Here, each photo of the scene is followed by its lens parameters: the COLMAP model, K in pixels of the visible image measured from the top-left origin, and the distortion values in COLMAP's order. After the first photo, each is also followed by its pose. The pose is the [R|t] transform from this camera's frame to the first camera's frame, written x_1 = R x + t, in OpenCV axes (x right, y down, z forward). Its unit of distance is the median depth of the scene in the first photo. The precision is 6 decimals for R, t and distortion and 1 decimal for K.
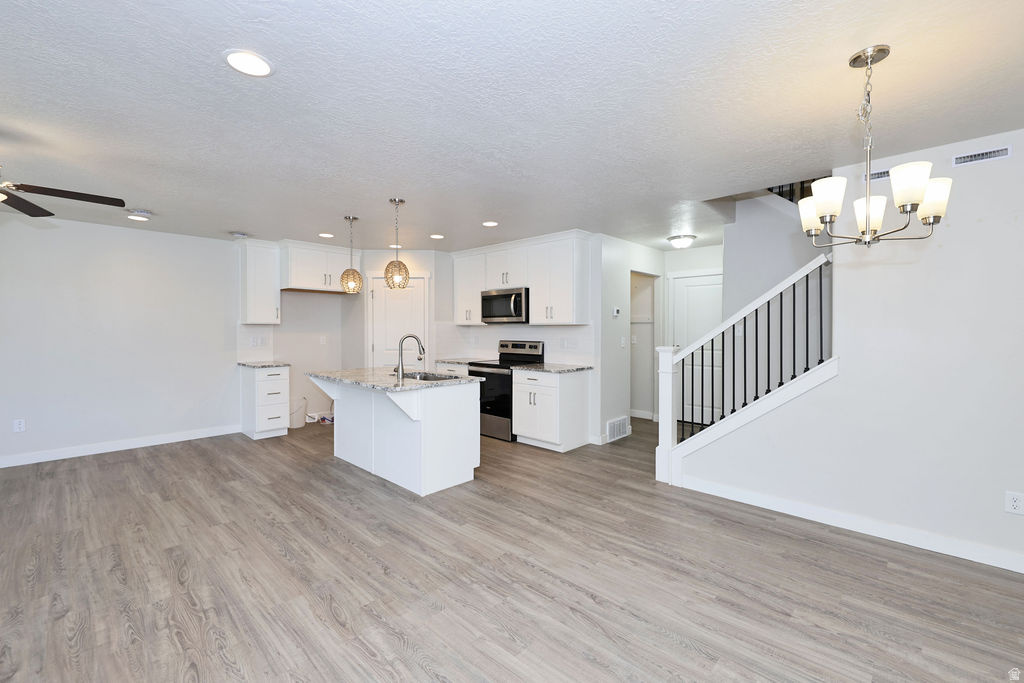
lens RADIAL K [[428.4, 0, 507.8], [0, 428.4, 332.9], [0, 0, 1]] dist [-0.000455, -0.000534]
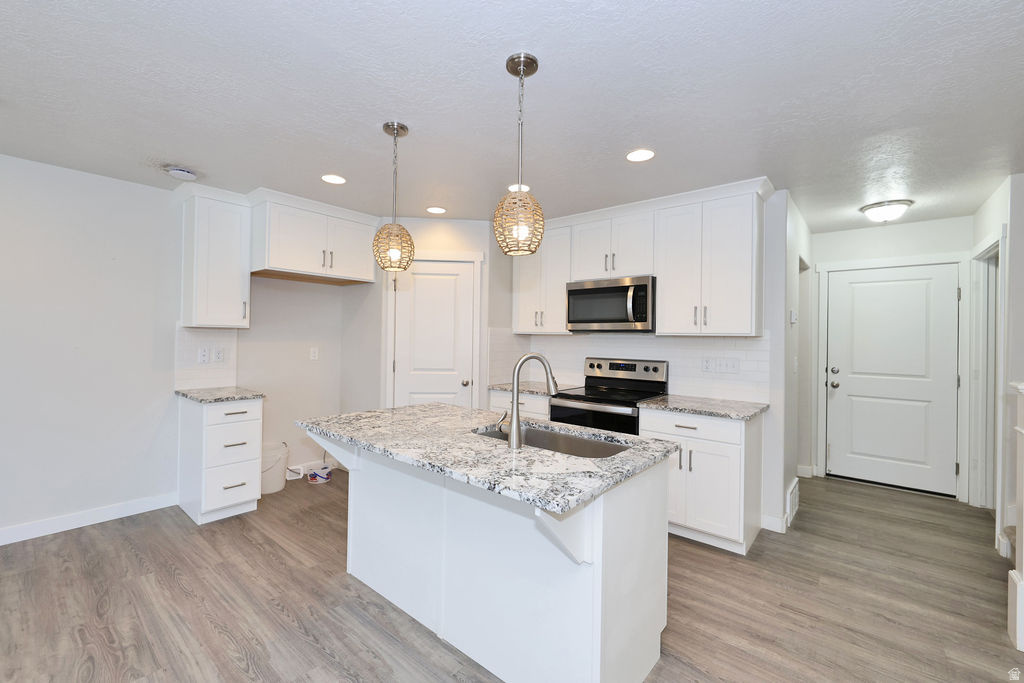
lens RADIAL K [[428.4, 0, 507.8], [0, 428.4, 332.9], [0, 0, 1]] dist [-0.000455, -0.000534]
pose [[0.998093, 0.014224, 0.060059, -0.206110], [-0.013089, 0.999729, -0.019252, -0.007023], [-0.060316, 0.018429, 0.998009, 0.380618]]
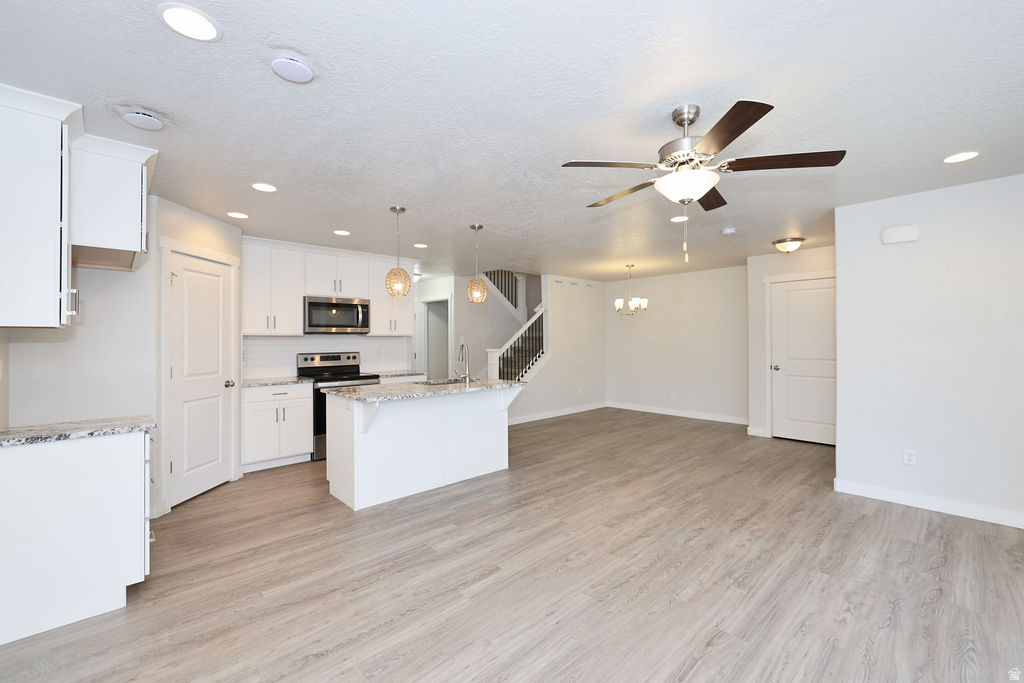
lens RADIAL K [[434.7, 0, 512.0], [0, 434.7, 341.5], [0, 0, 1]] dist [0.000121, -0.000033]
pose [[0.059807, -0.005695, 0.998194, -0.979546], [0.017055, 0.999844, 0.004683, -0.003662], [-0.998064, 0.016744, 0.059895, 0.586414]]
